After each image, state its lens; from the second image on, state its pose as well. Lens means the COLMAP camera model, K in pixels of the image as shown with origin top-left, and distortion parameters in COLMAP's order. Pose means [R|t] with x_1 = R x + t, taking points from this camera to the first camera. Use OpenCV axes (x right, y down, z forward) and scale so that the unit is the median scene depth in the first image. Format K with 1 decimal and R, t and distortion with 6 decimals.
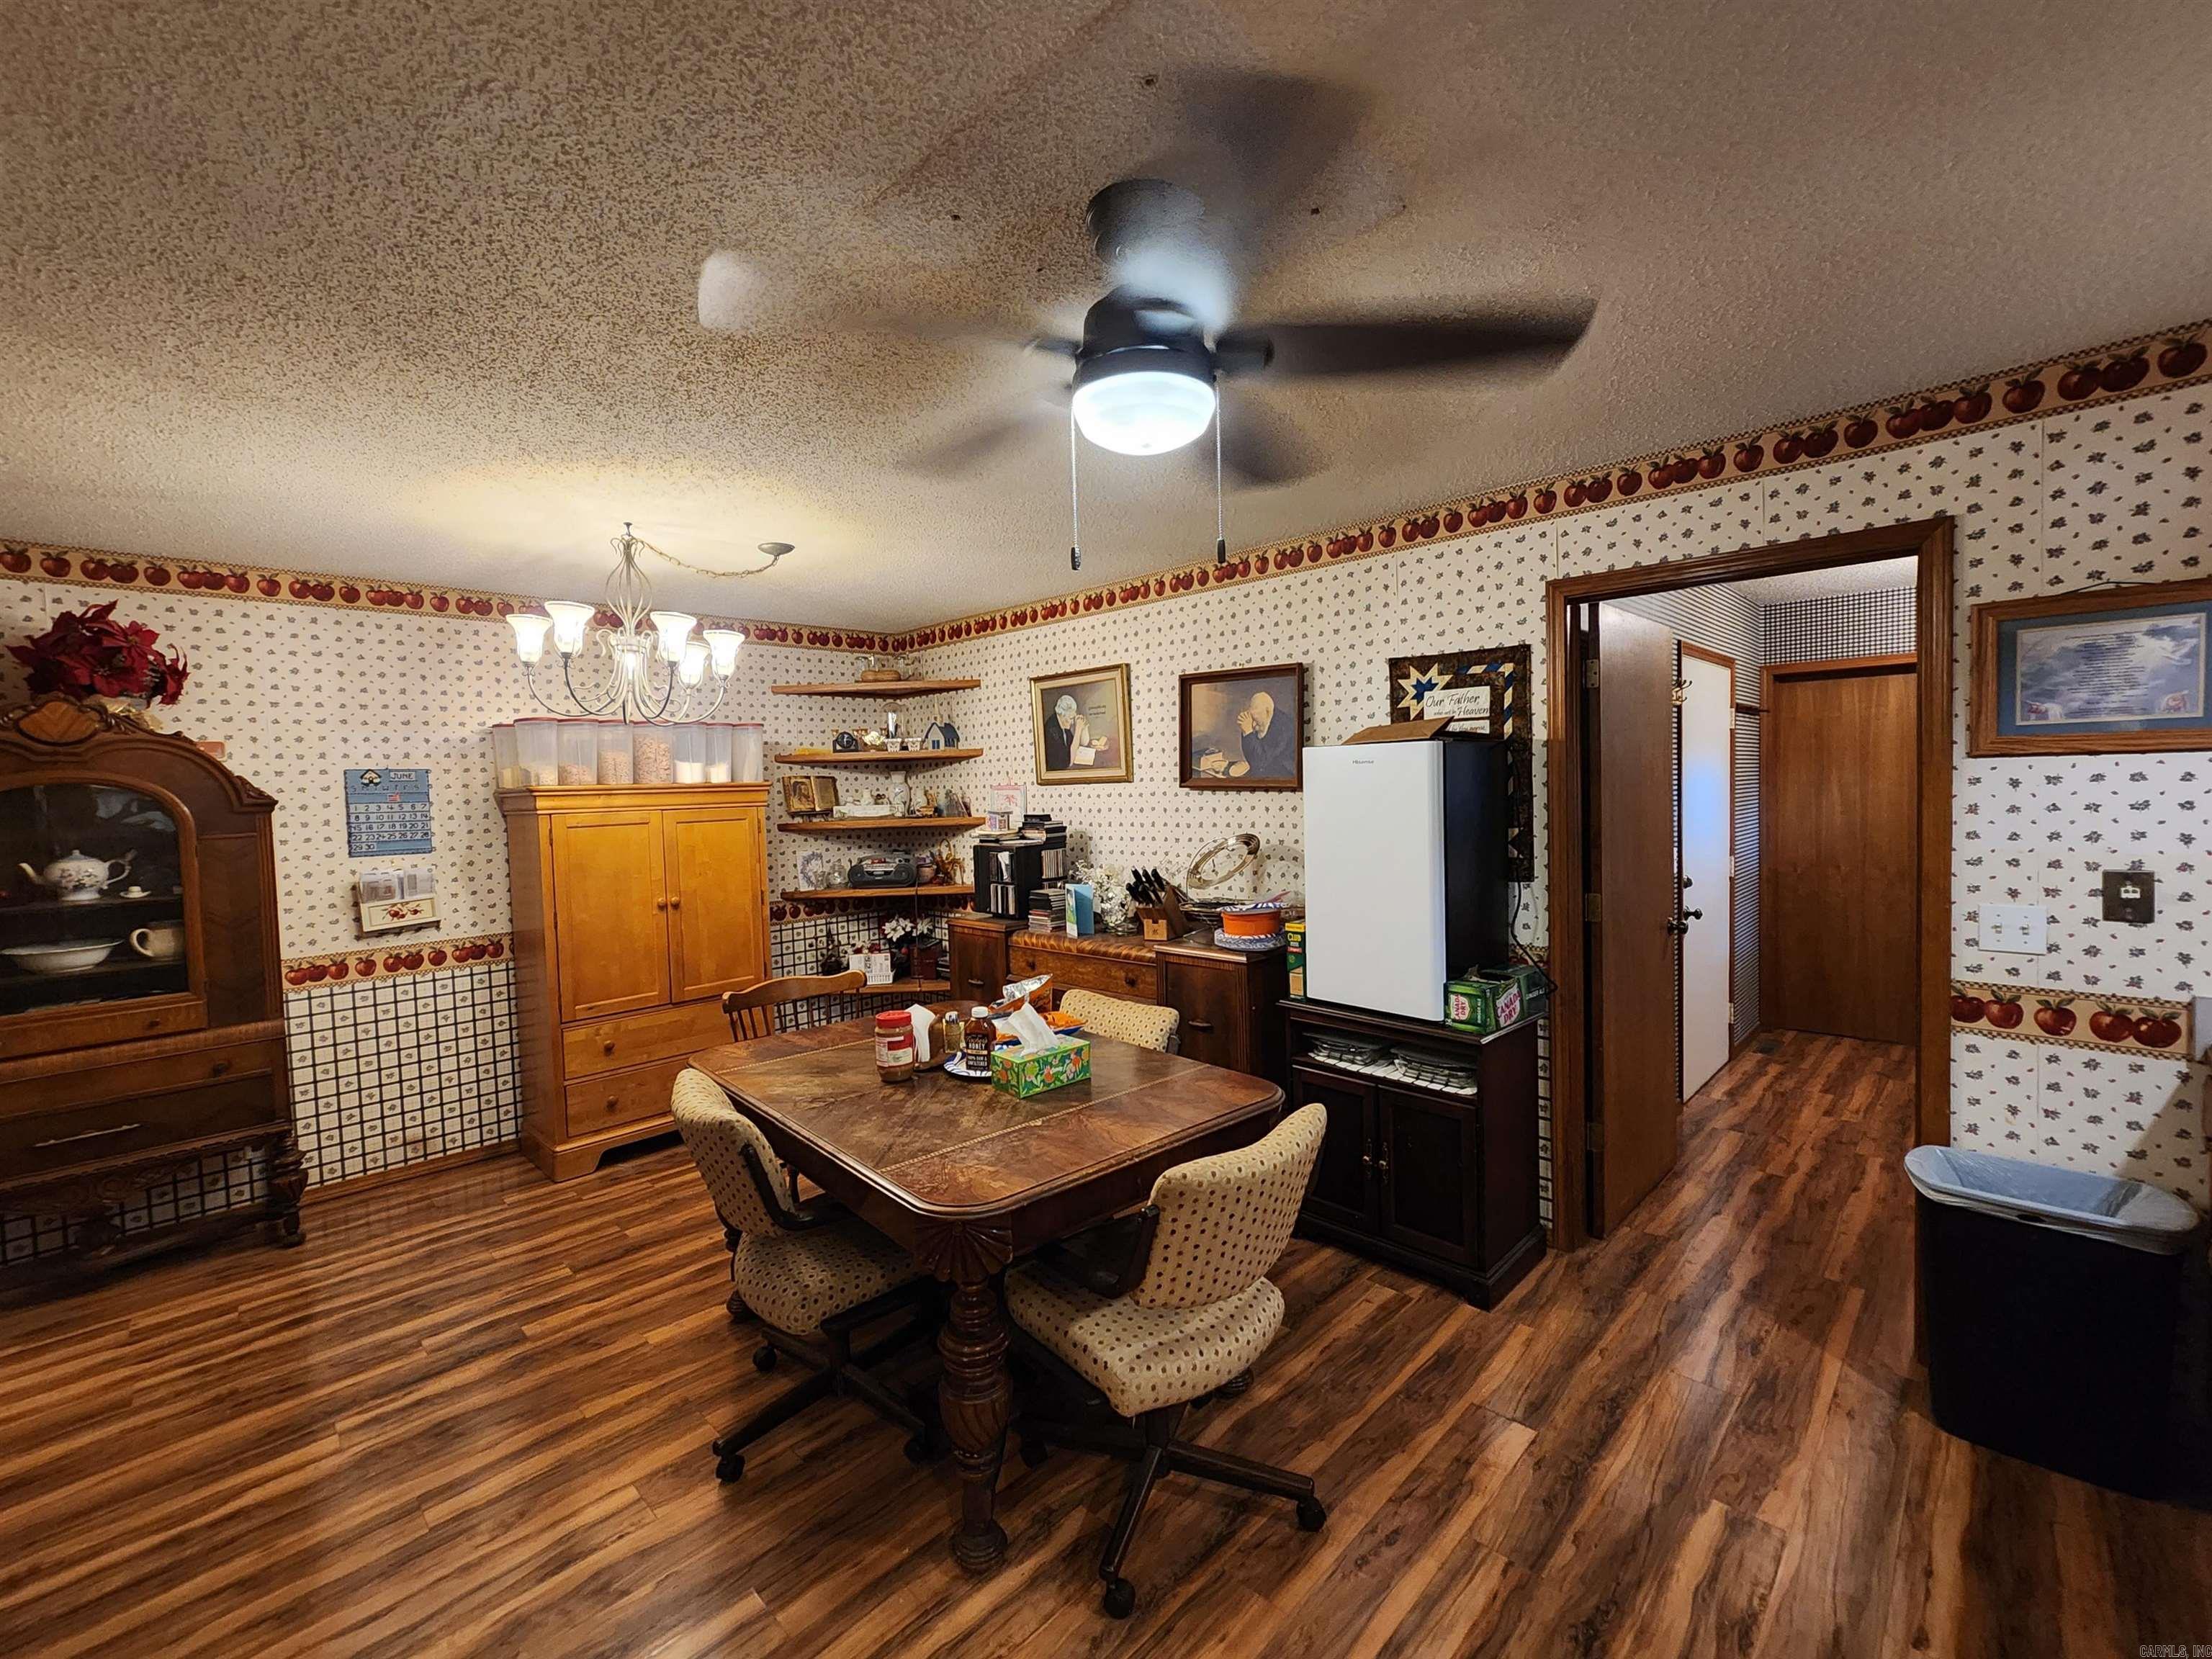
lens RADIAL K [[933.4, 0, 1106.0], [0, 933.4, 829.5], [0, 0, 1]] dist [0.000154, 0.000154]
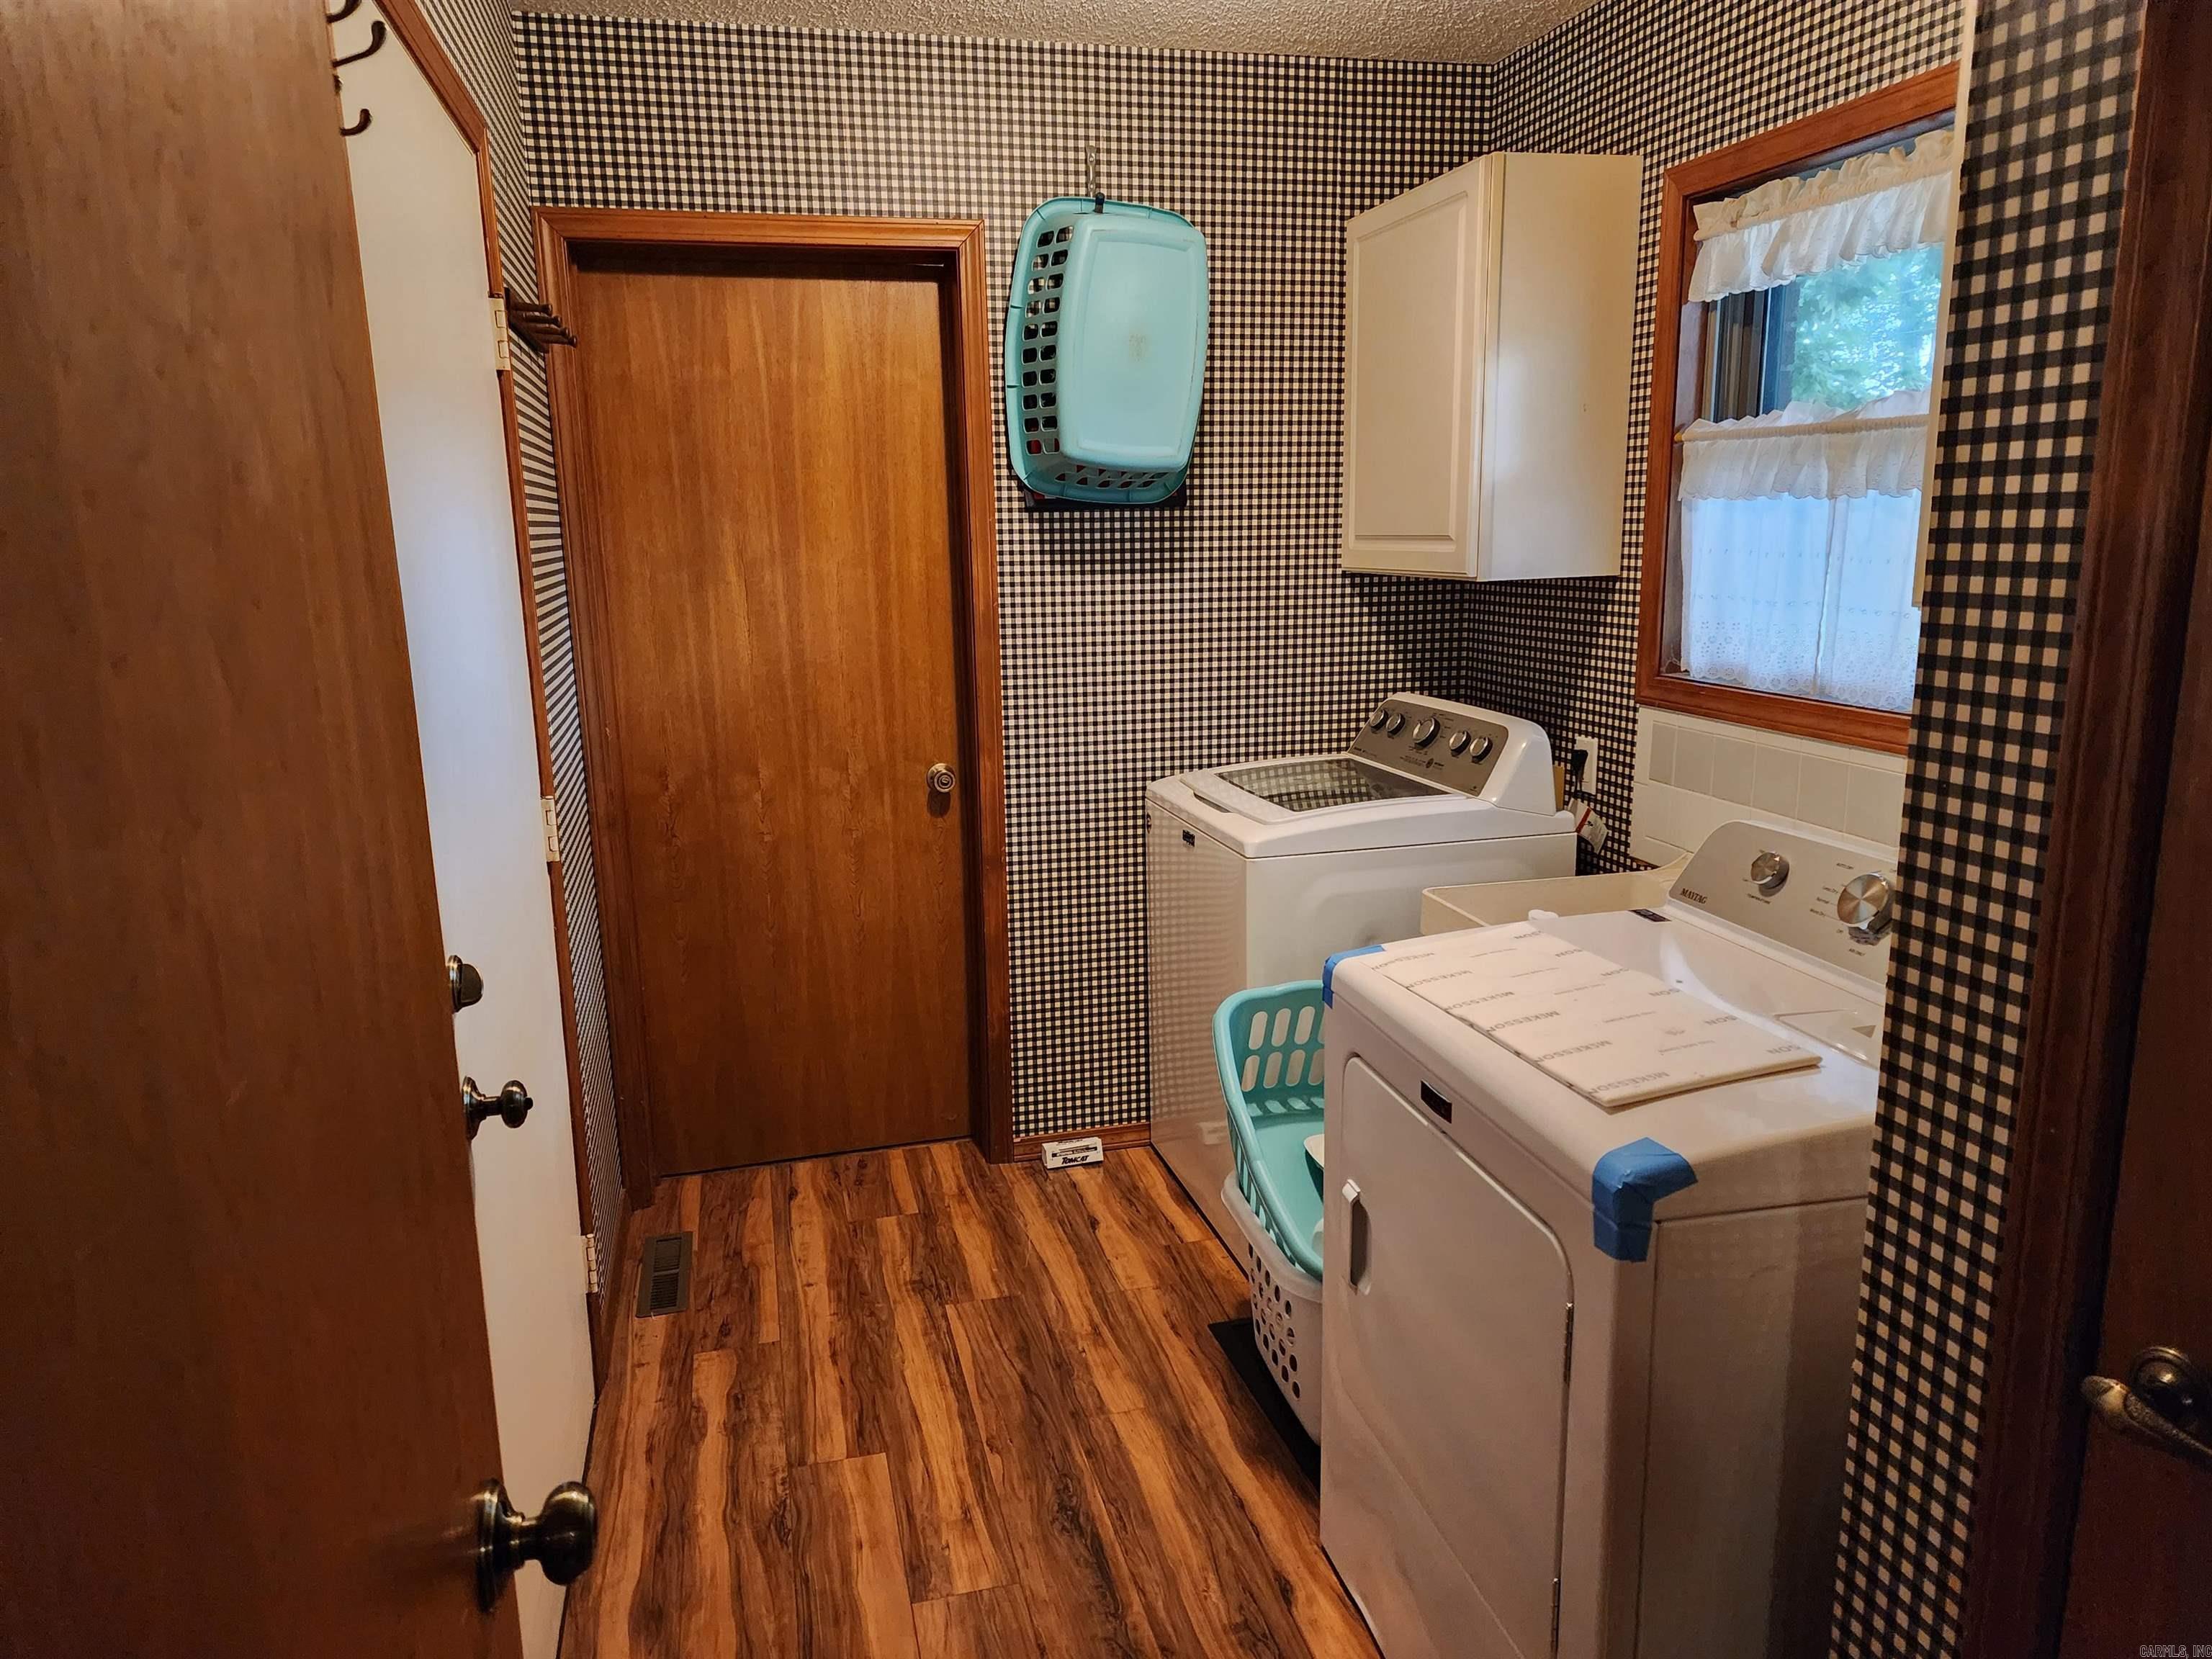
lens RADIAL K [[1507.9, 0, 1106.0], [0, 1507.9, 829.5], [0, 0, 1]] dist [0.001372, -0.000515]
pose [[0.514501, -0.160031, 0.842424, 0.336304], [0.046413, 0.986188, 0.158994, -0.032759], [-0.856233, -0.042703, 0.514823, 0.572510]]
